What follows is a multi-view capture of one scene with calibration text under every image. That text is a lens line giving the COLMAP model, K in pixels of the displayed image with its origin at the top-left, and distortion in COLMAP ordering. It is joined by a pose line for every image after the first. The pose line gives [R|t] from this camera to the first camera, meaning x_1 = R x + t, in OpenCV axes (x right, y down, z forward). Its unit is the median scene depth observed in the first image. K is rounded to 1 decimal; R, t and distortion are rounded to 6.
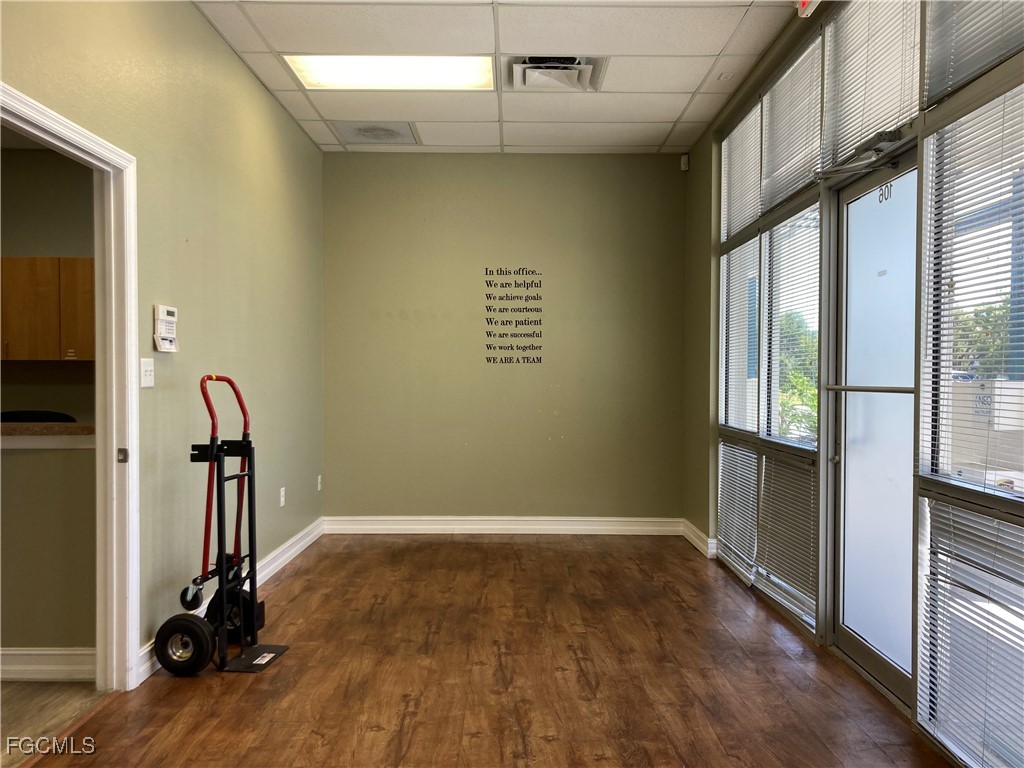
lens RADIAL K [[843.7, 0, 512.5], [0, 843.7, 384.1], [0, 0, 1]] dist [0.035544, 0.002562]
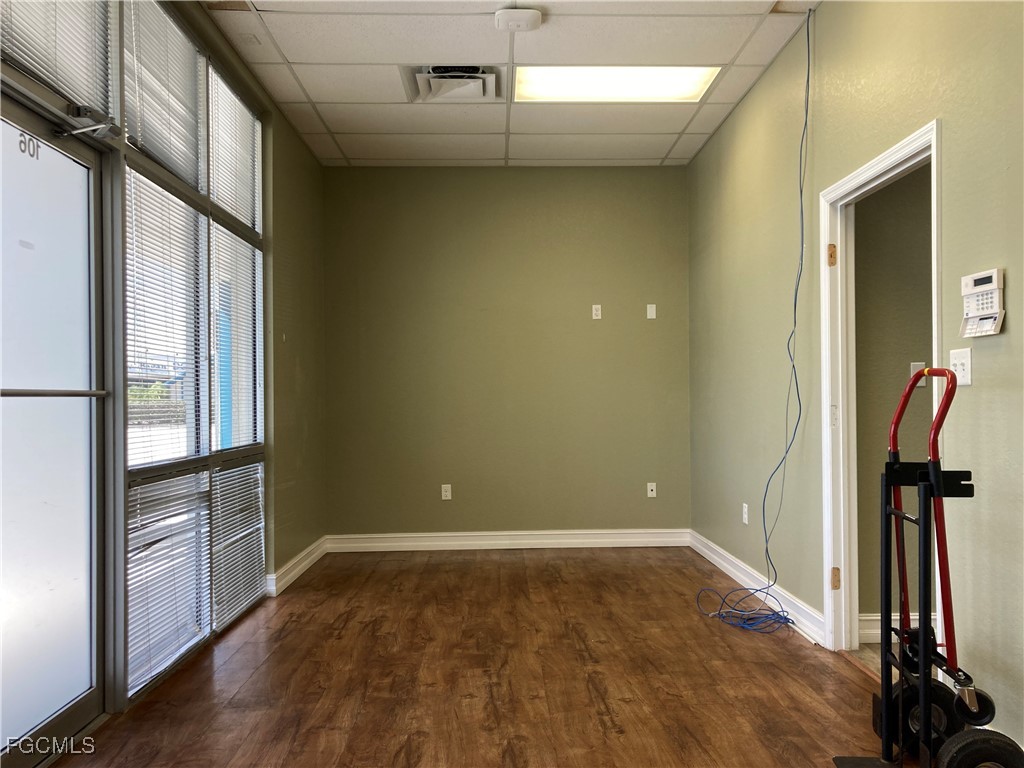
lens RADIAL K [[843.7, 0, 512.6], [0, 843.7, 388.1], [0, 0, 1]] dist [0.035544, 0.002562]
pose [[-0.999795, 0.005655, -0.019436, 0.004612], [0.005718, 0.999979, -0.003173, 0.006948], [0.019418, -0.003284, -0.999806, 2.034538]]
